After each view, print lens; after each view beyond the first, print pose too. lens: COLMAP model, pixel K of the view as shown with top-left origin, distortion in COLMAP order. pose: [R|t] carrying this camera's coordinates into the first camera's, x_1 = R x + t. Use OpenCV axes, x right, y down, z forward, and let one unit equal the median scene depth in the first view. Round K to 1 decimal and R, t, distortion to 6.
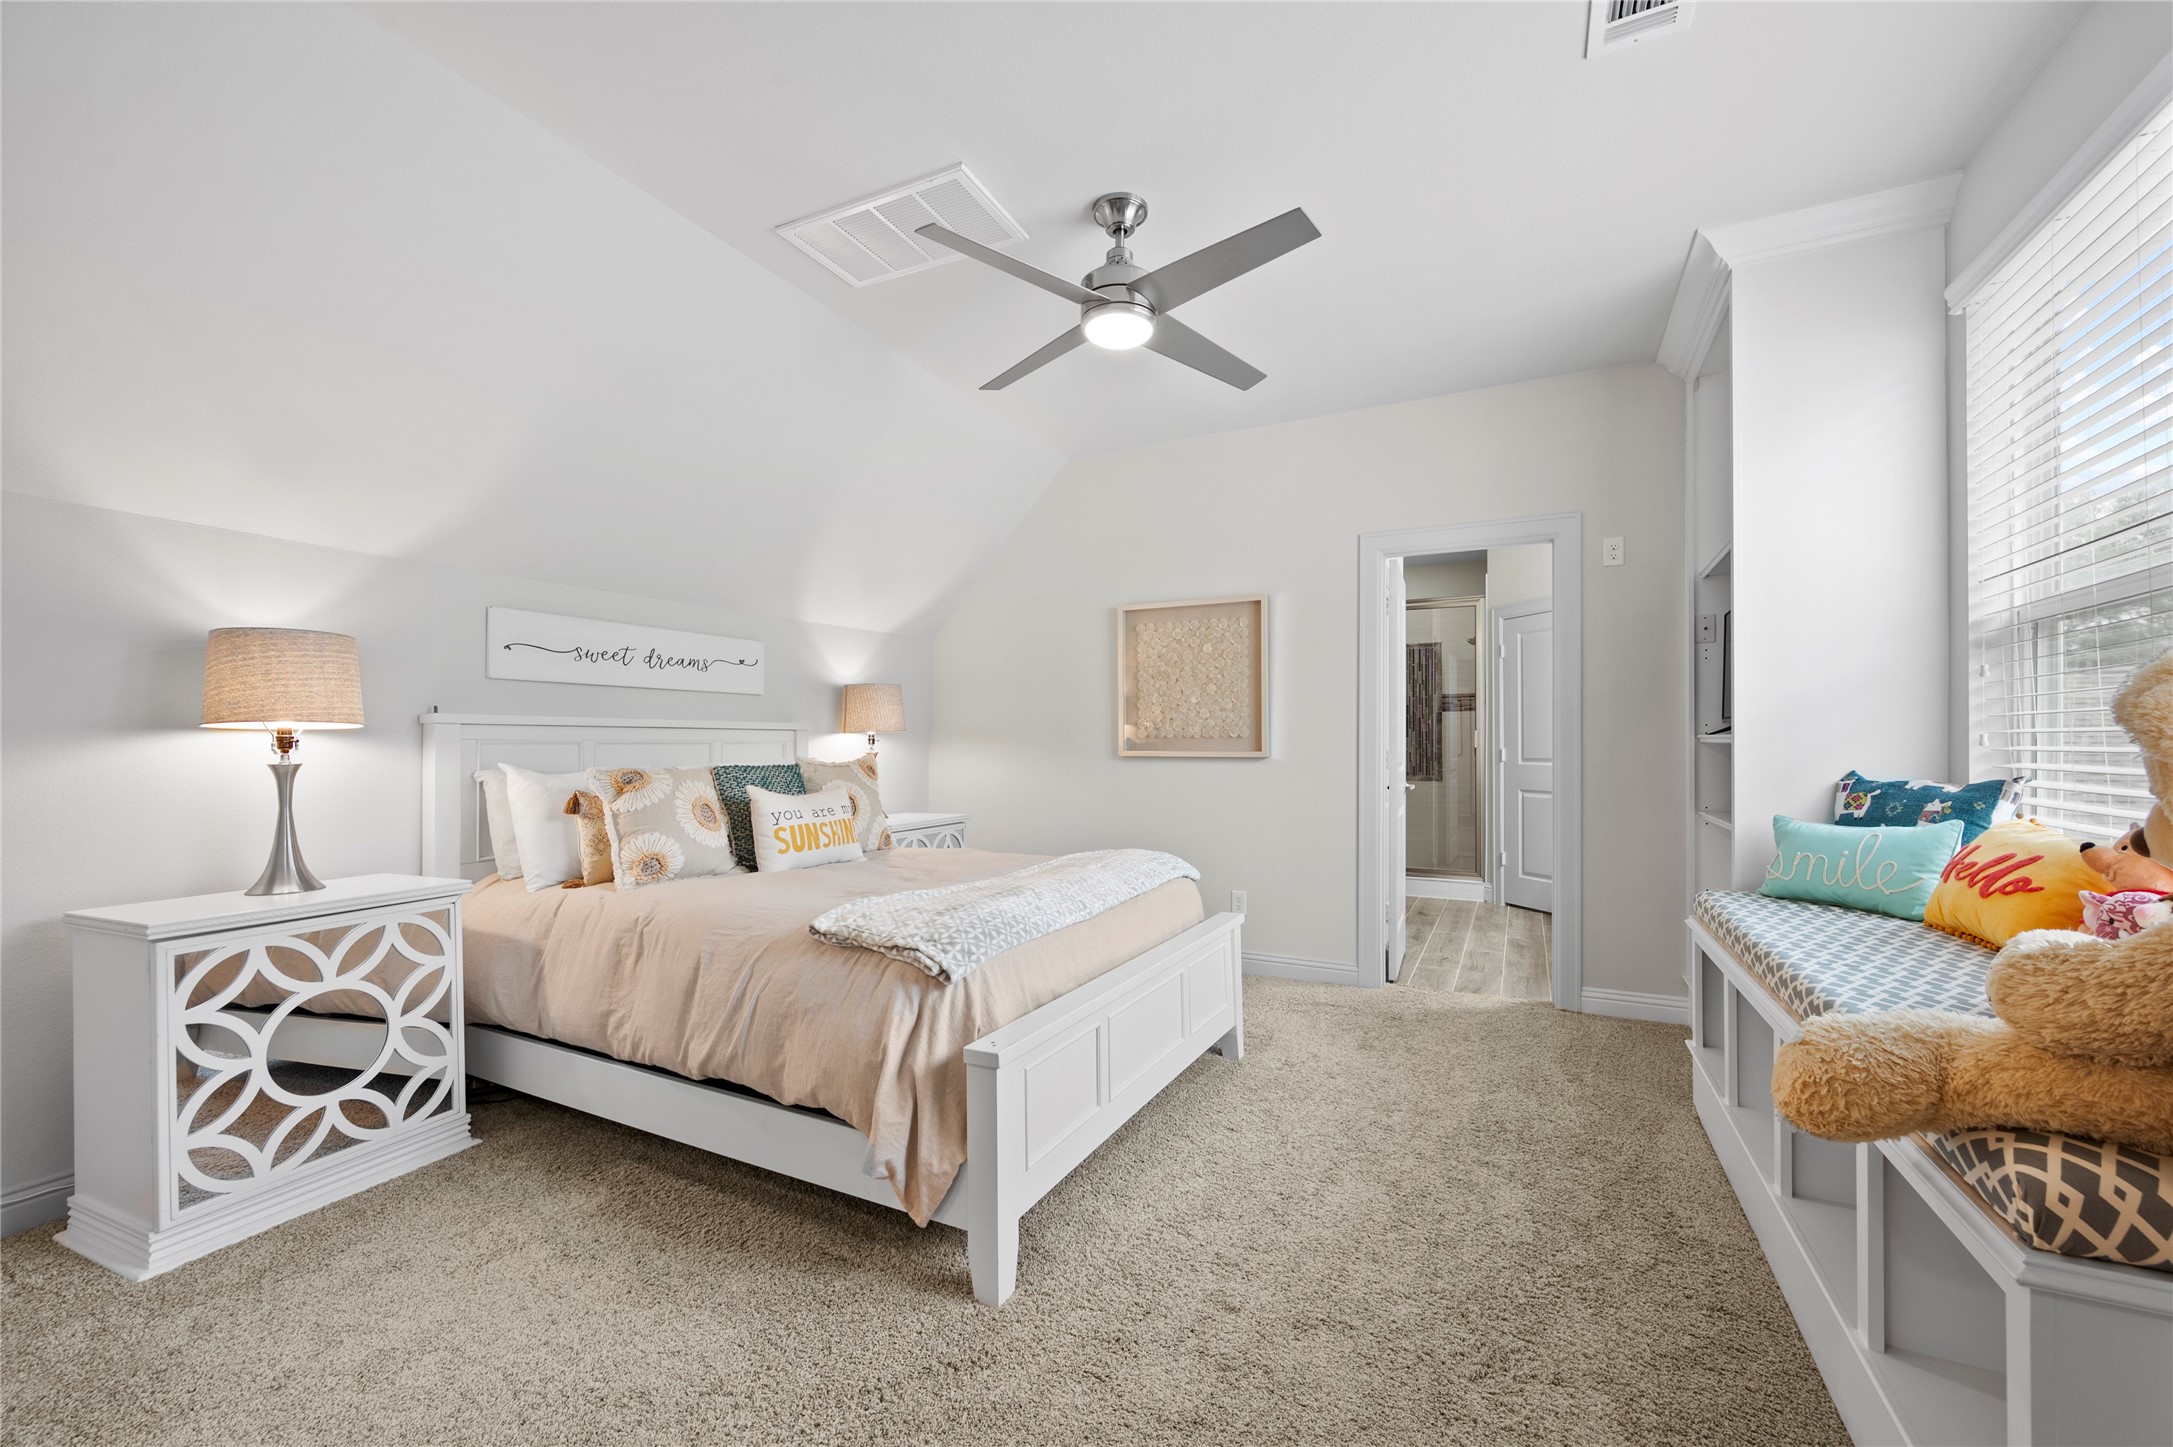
lens RADIAL K [[877.8, 0, 1081.8], [0, 877.8, 736.3], [0, 0, 1]] dist [0.002228, -0.000449]
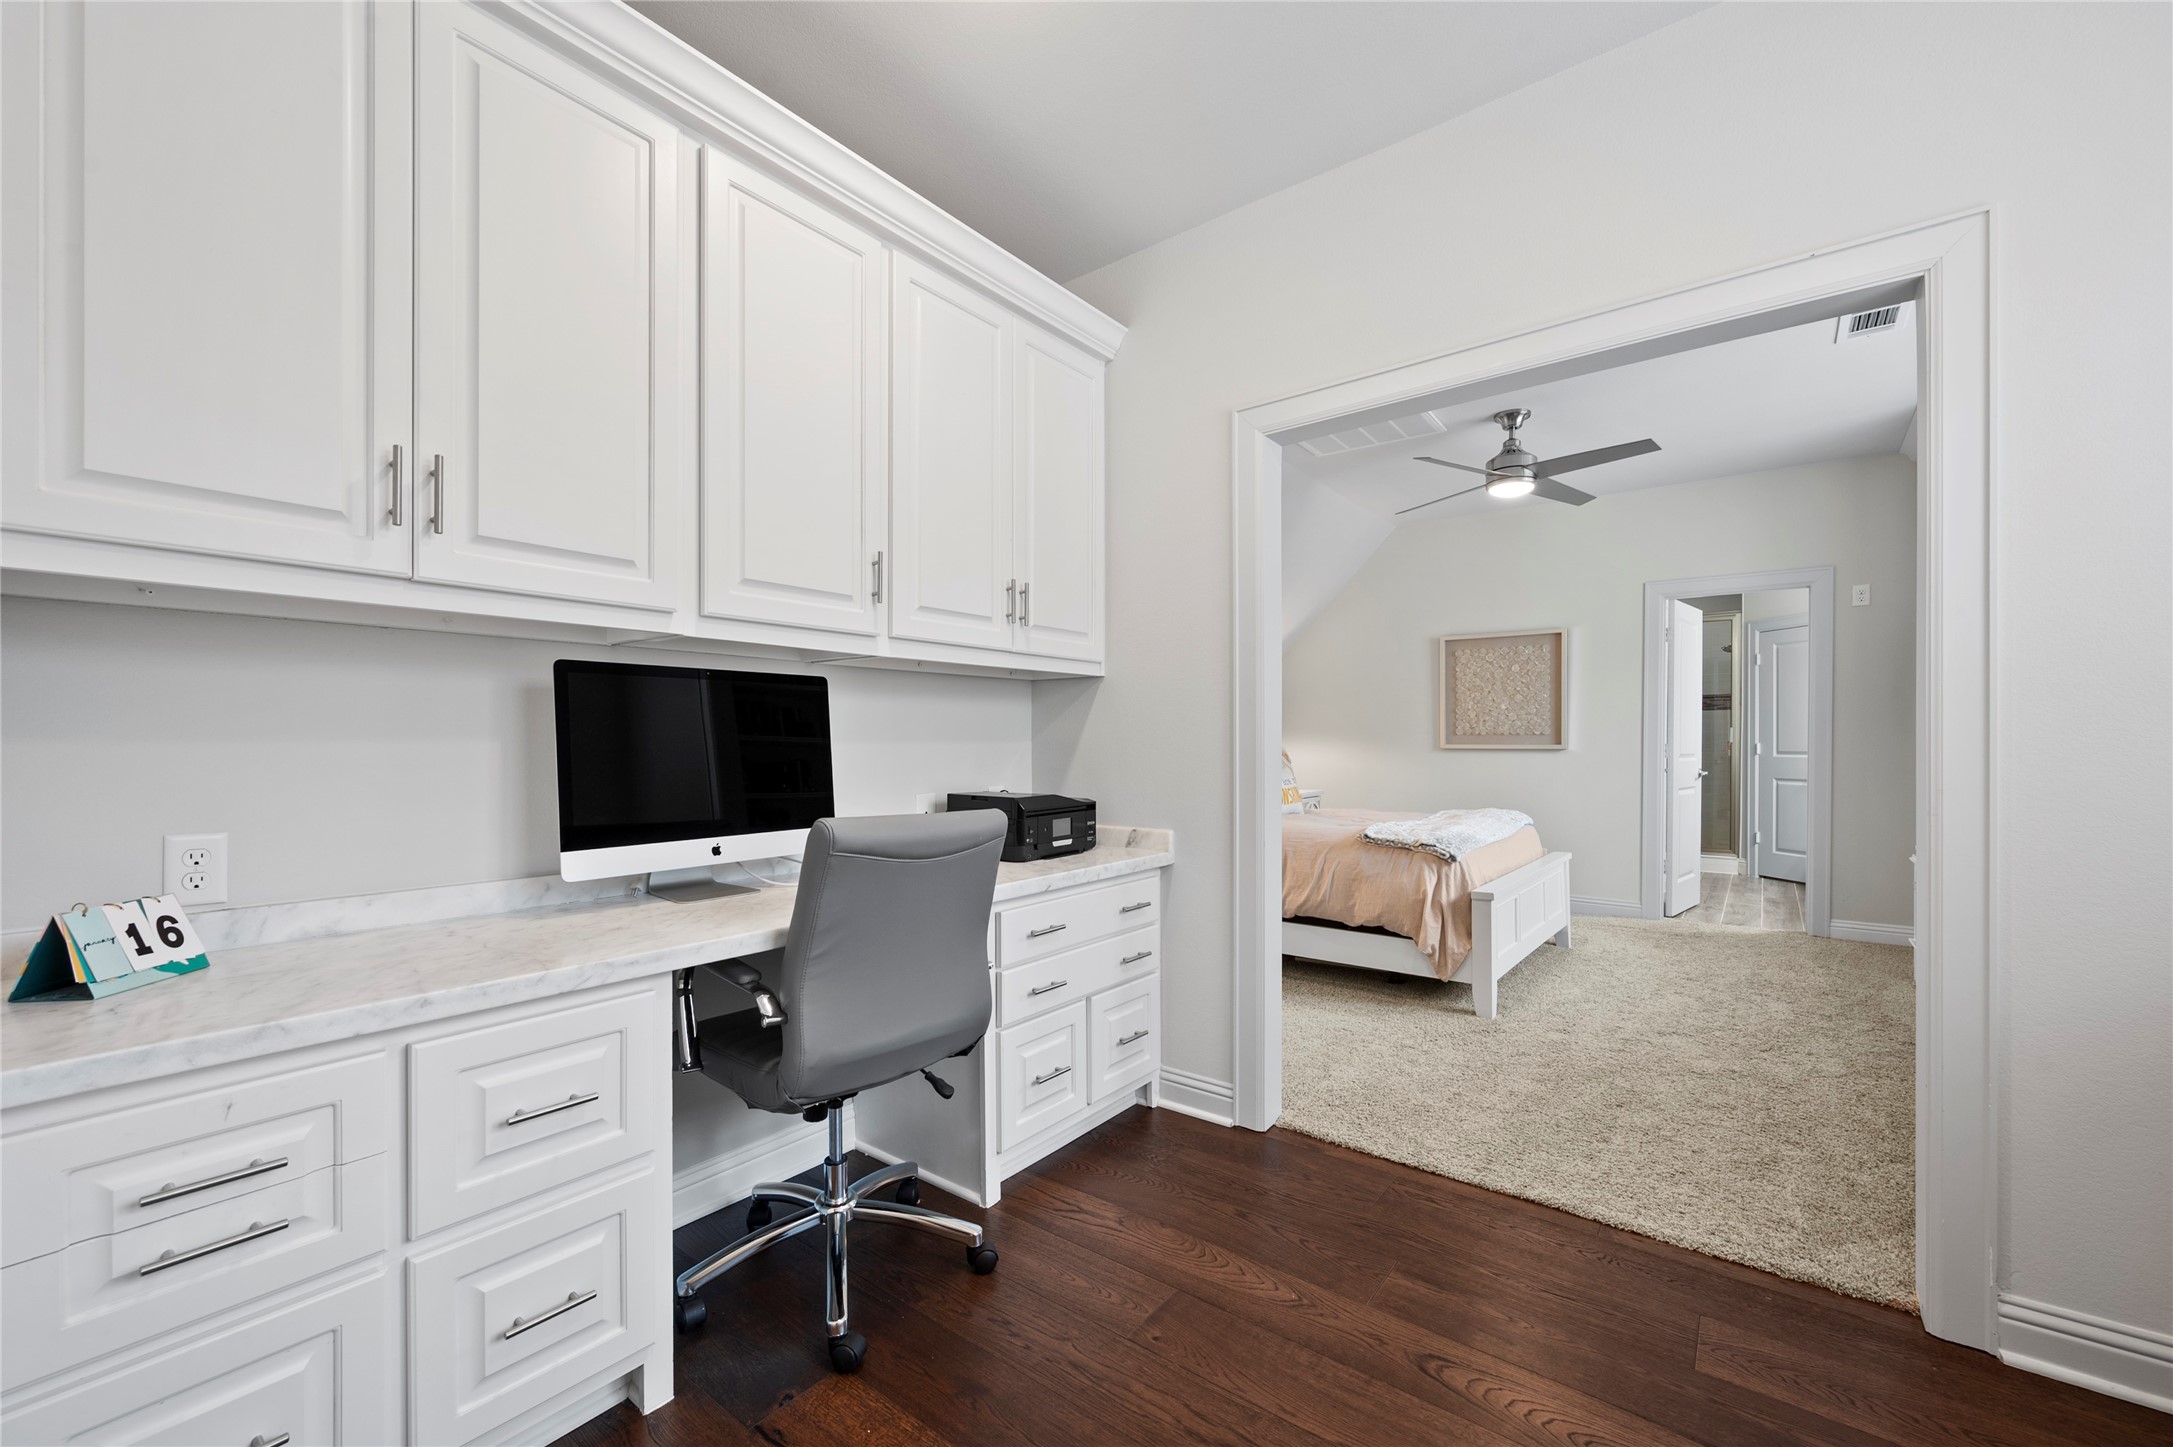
lens RADIAL K [[877.8, 0, 1083.0], [0, 877.8, 744.6], [0, 0, 1]] dist [0.002228, -0.000449]
pose [[0.980985, 0.000523, -0.194085, -0.327032], [0.002357, 0.999891, 0.014608, -0.005768], [0.194072, -0.014788, 0.980876, -0.600586]]
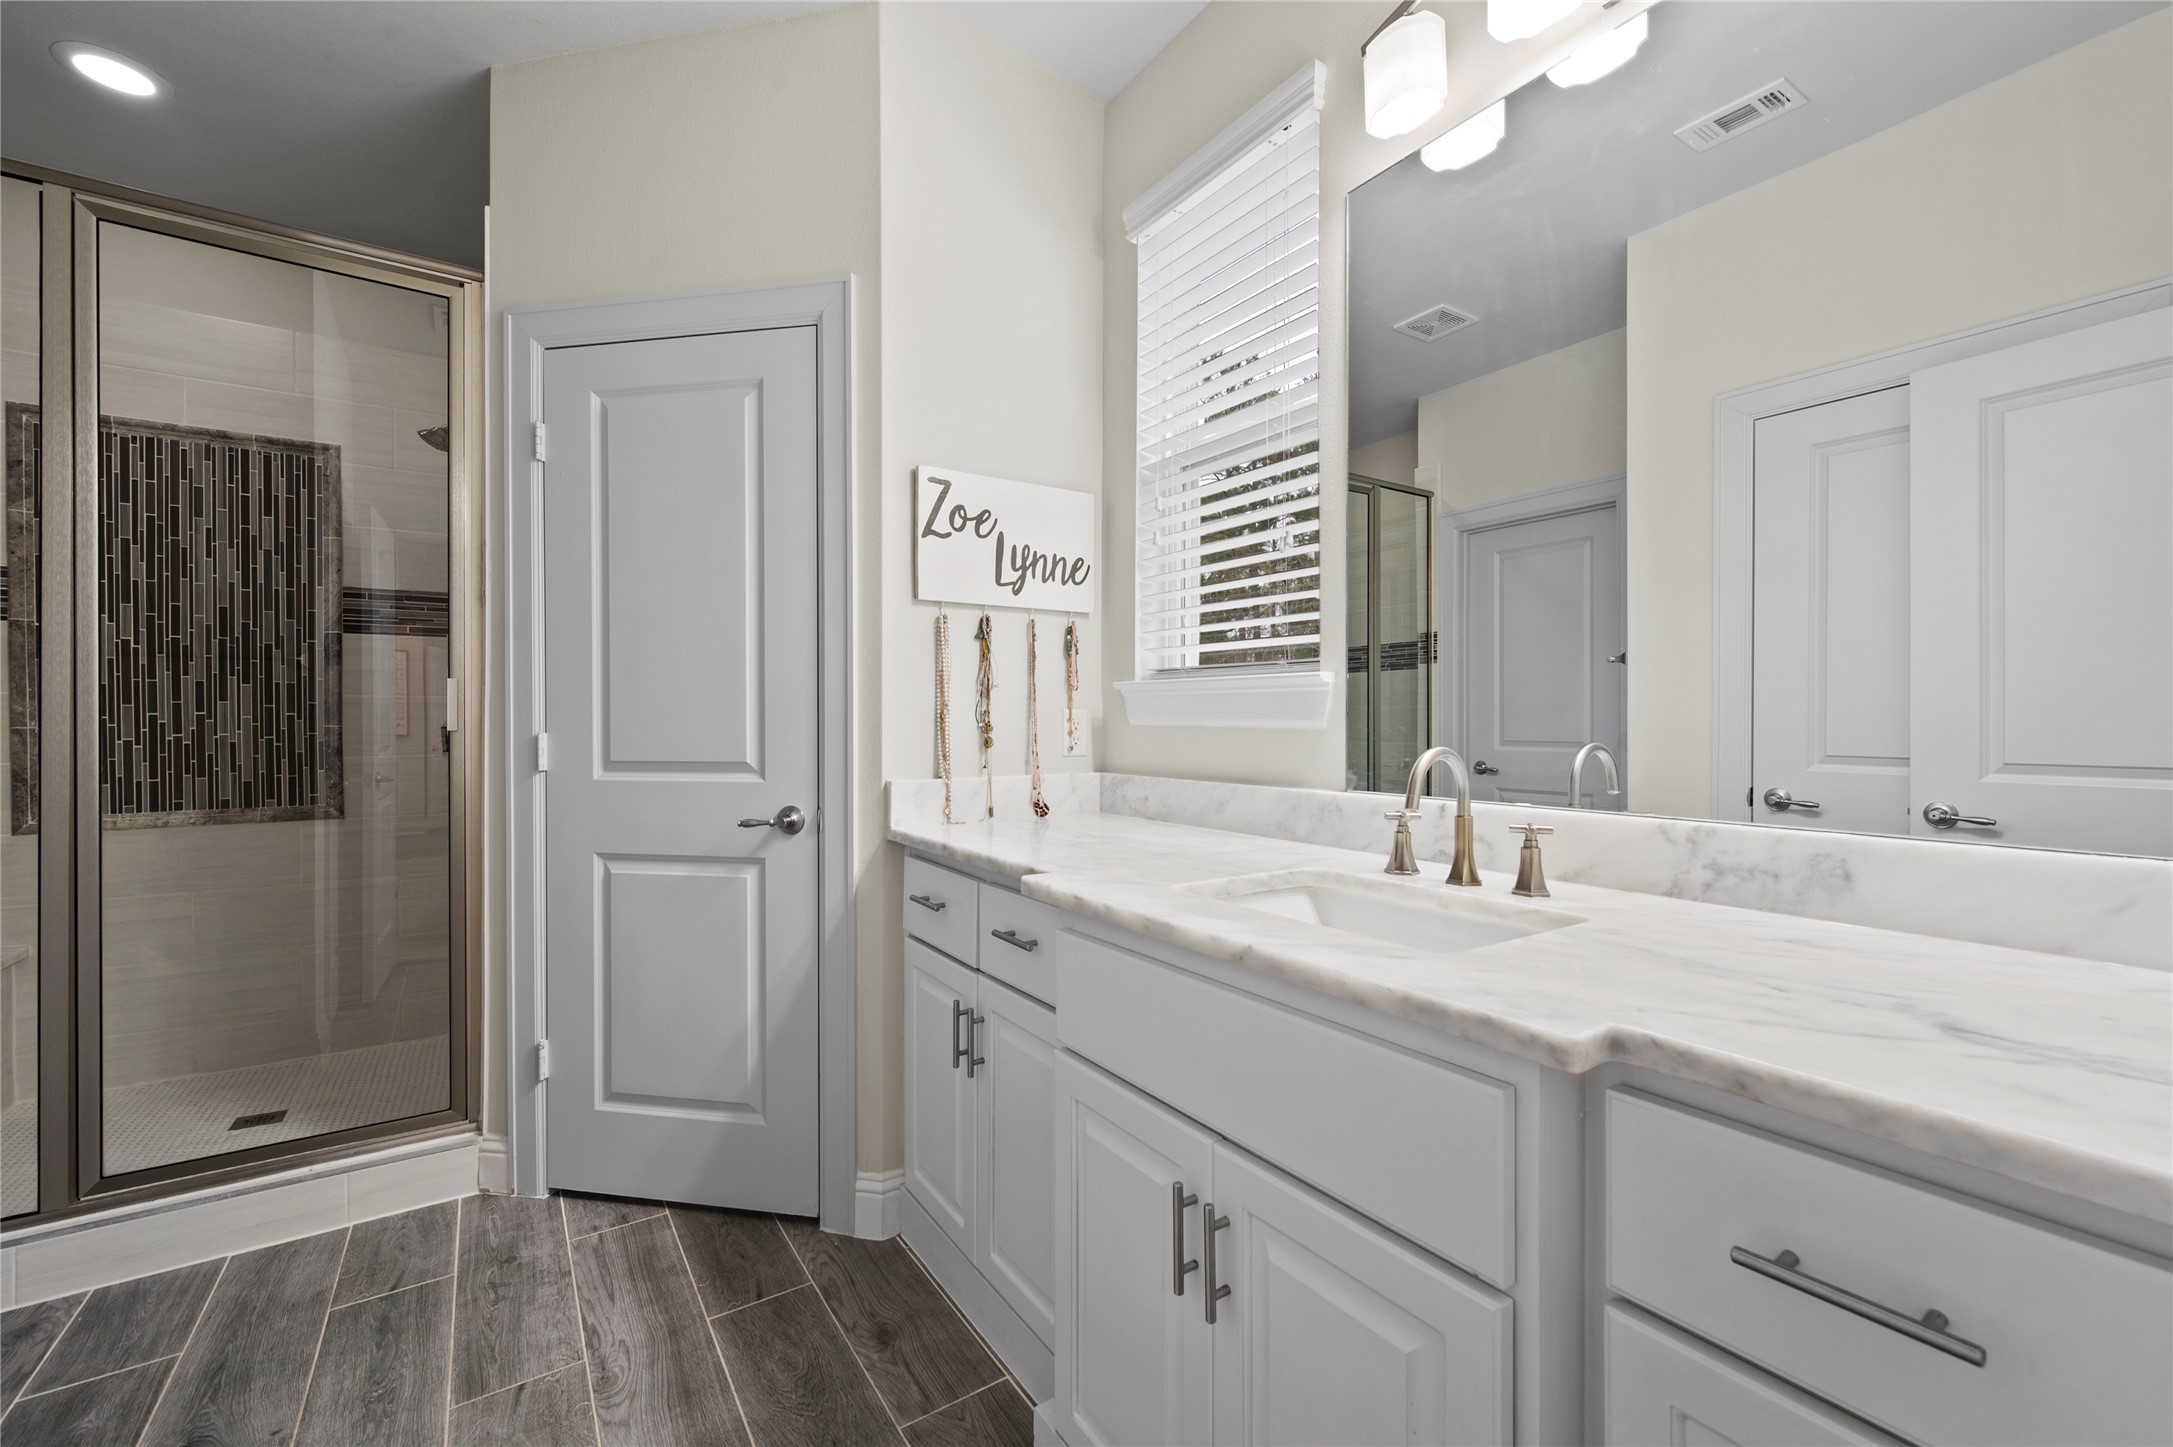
lens RADIAL K [[889.0, 0, 1088.4], [0, 889.0, 718.7], [0, 0, 1]] dist [0.000354, 0.000015]
pose [[0.496599, -0.007407, 0.867949, 0.546150], [-0.007018, 0.999897, 0.012548, 0.003968], [-0.867952, -0.012322, 0.496495, 1.232767]]
